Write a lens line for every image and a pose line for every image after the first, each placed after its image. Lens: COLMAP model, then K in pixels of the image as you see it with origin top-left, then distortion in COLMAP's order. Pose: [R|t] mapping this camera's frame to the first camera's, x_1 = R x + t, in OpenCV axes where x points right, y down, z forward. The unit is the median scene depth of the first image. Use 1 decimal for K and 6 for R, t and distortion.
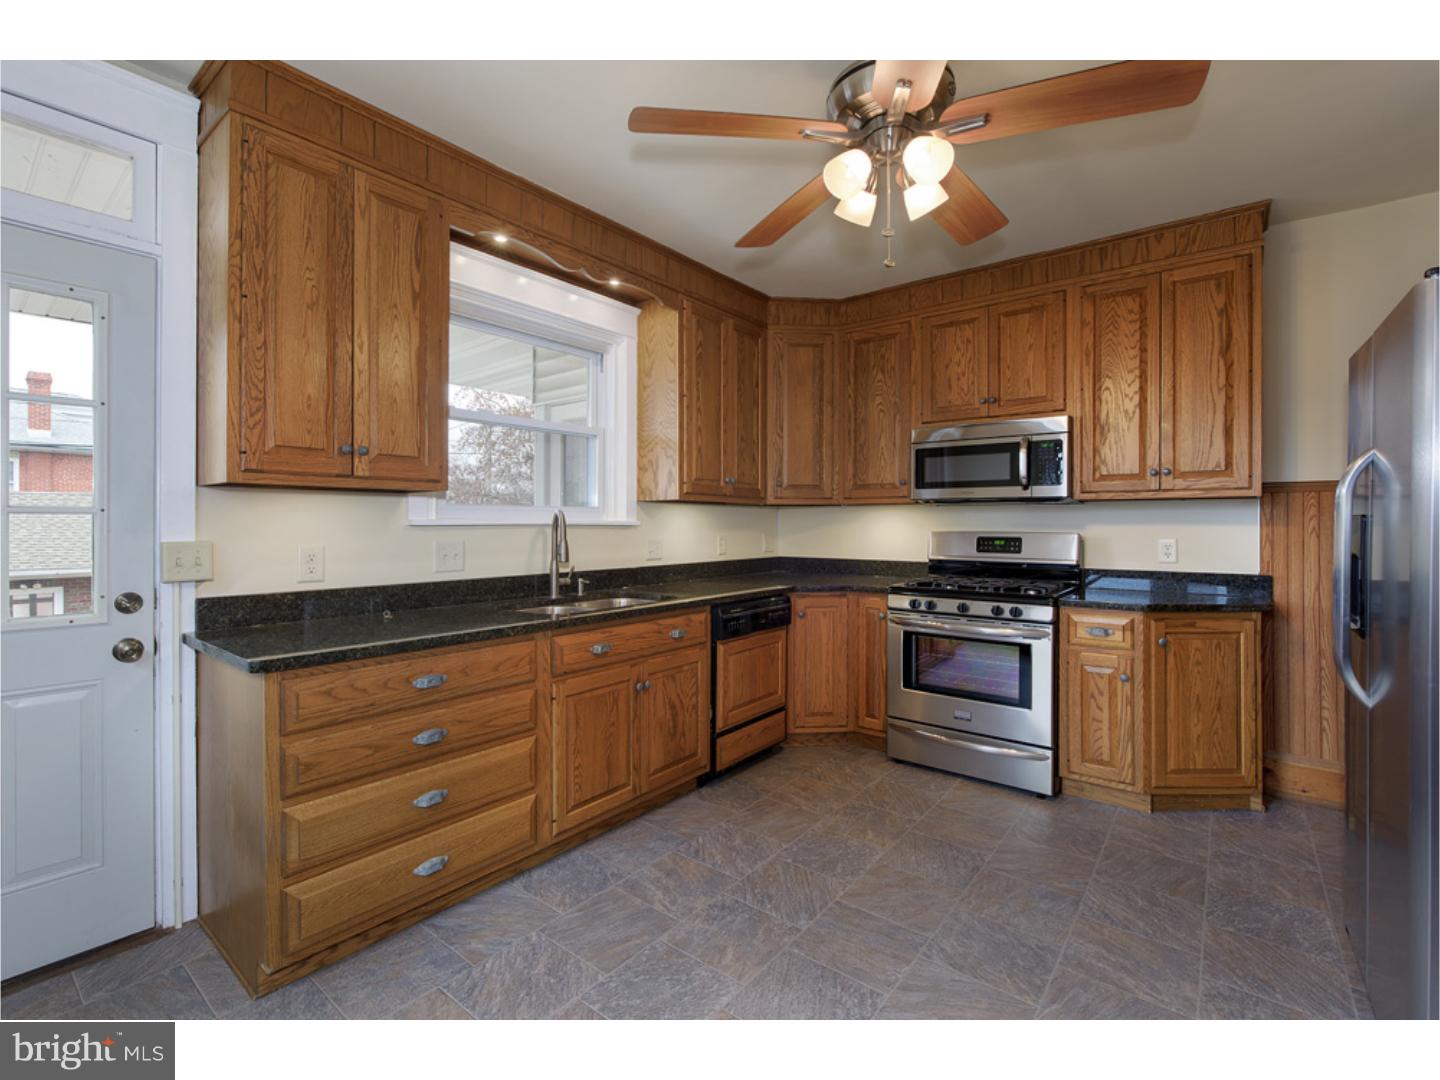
lens RADIAL K [[645.3, 0, 716.9], [0, 645.3, 525.3], [0, 0, 1]] dist [-0.002534, -0.001974]
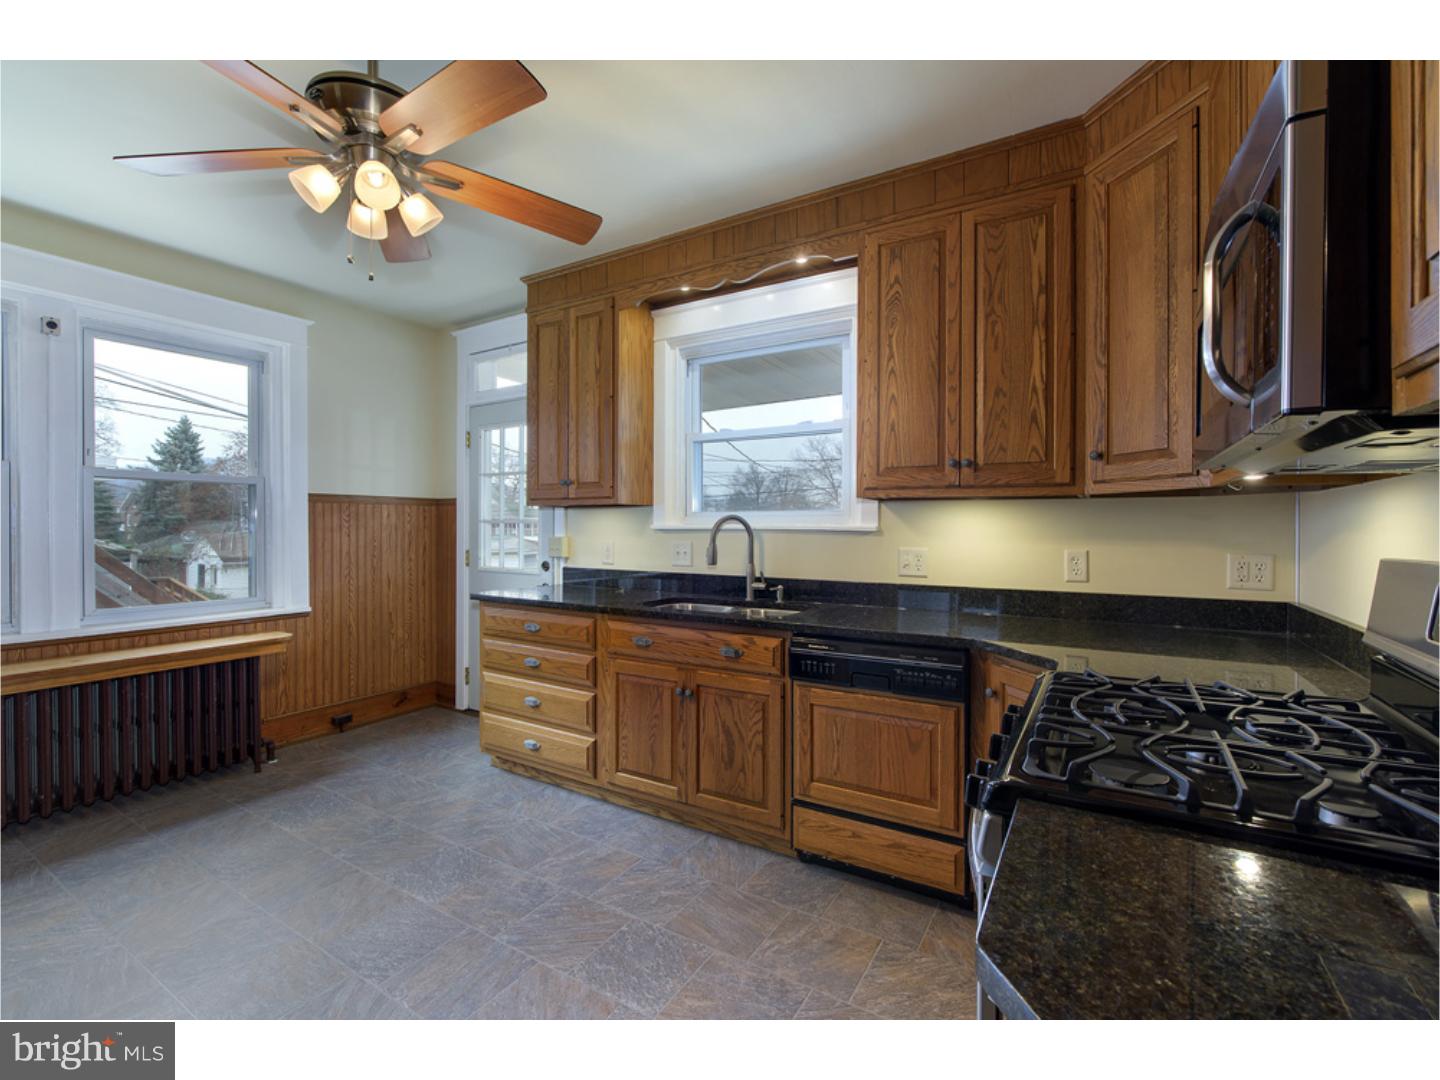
lens RADIAL K [[645.3, 0, 678.1], [0, 645.3, 528.2], [0, 0, 1]] dist [-0.002534, -0.001974]
pose [[0.100104, 0.002125, -0.994975, 0.755158], [-0.007012, 0.999974, 0.001431, -0.003478], [0.994952, 0.006833, 0.100117, 0.776556]]
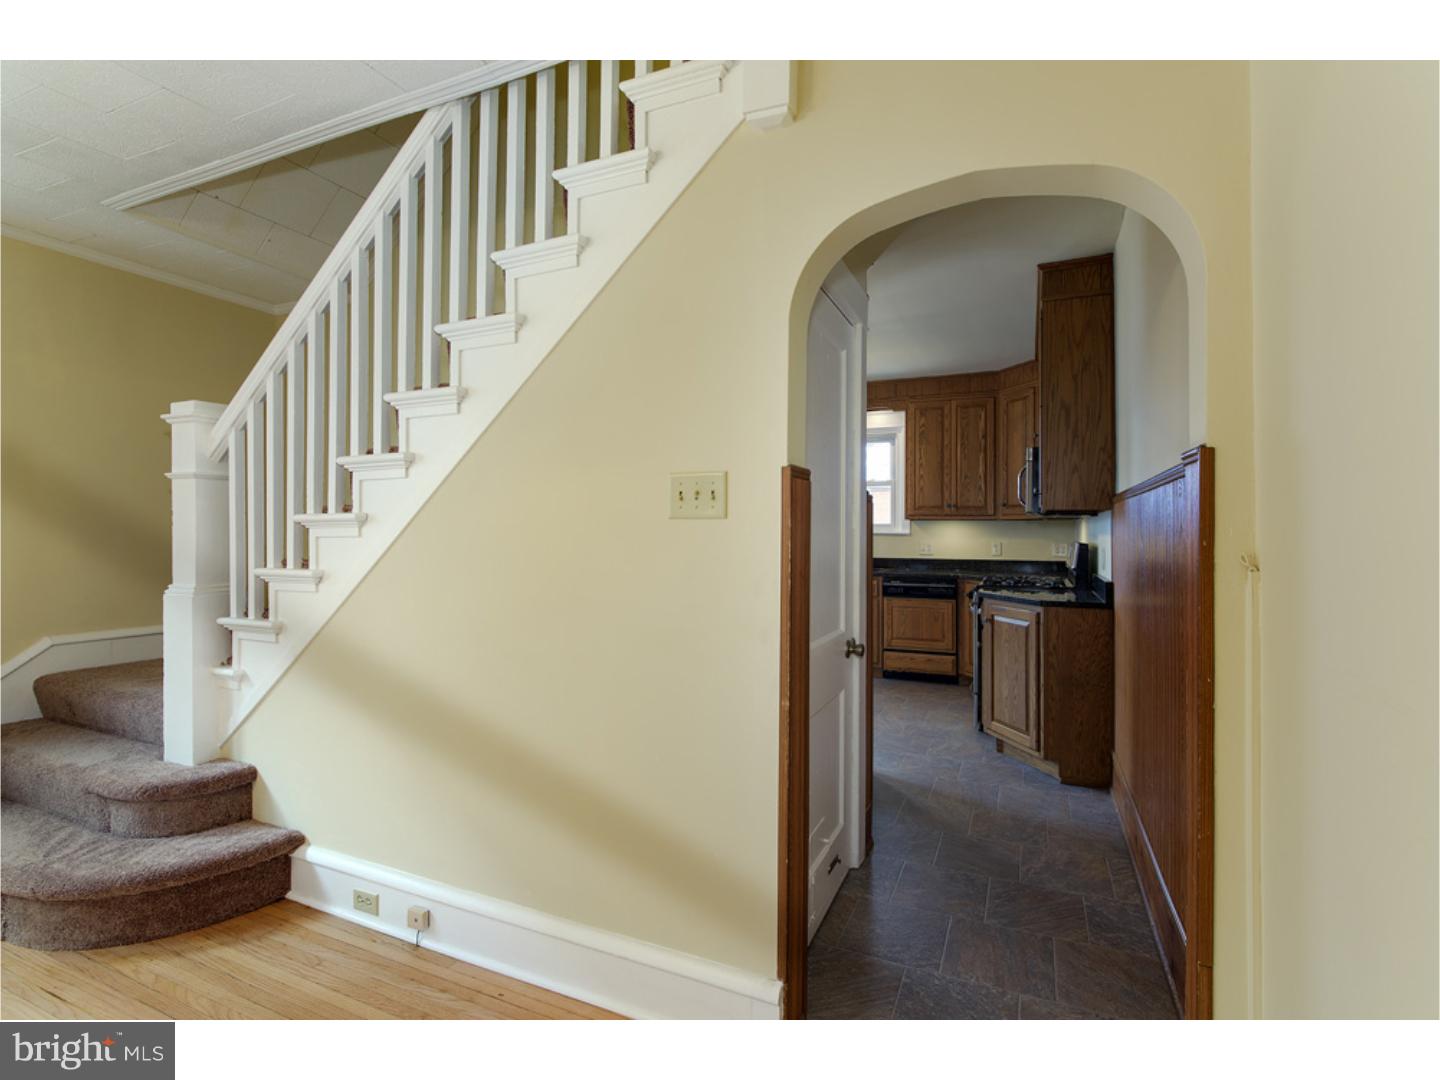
lens RADIAL K [[639.1, 0, 712.9], [0, 639.1, 531.9], [0, 0, 1]] dist [-0.002172, -0.000306]
pose [[0.223757, 0.000035, -0.974645, 1.647899], [-0.006166, 0.999980, -0.001379, -0.000580], [0.974625, 0.006318, 0.223753, 0.119051]]
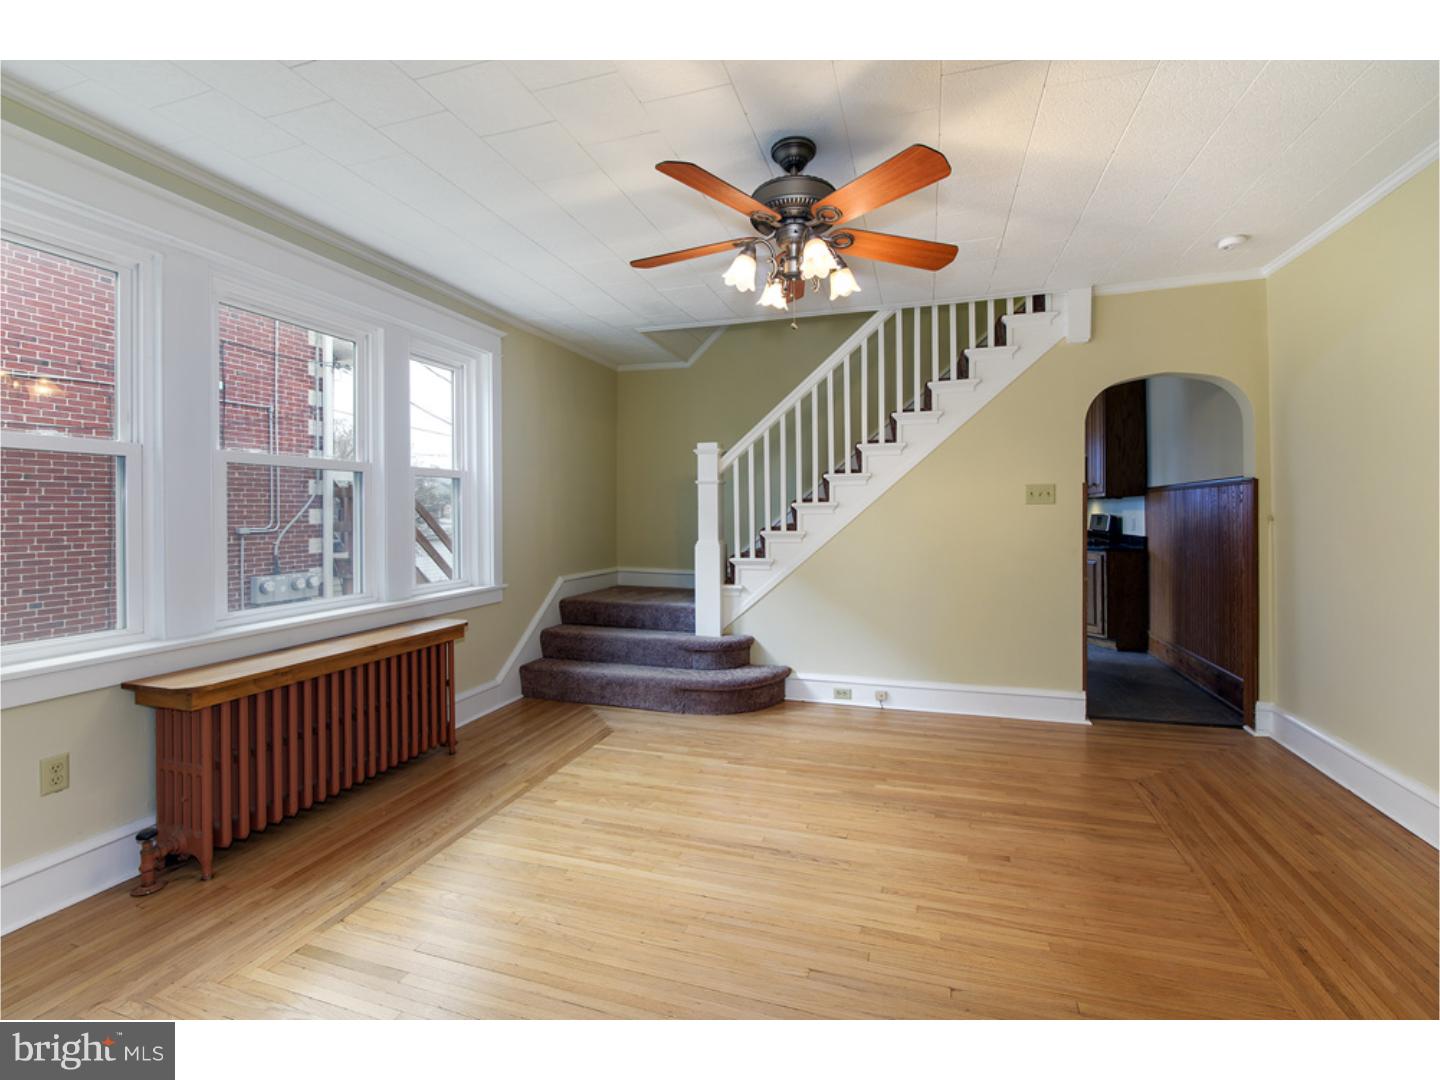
lens RADIAL K [[645.3, 0, 686.7], [0, 645.3, 505.3], [0, 0, 1]] dist [-0.002534, -0.001974]
pose [[0.315325, -0.013629, -0.948886, 2.396932], [0.004191, 0.999907, -0.012970, 0.006941], [0.948975, 0.000113, 0.315352, -1.395428]]
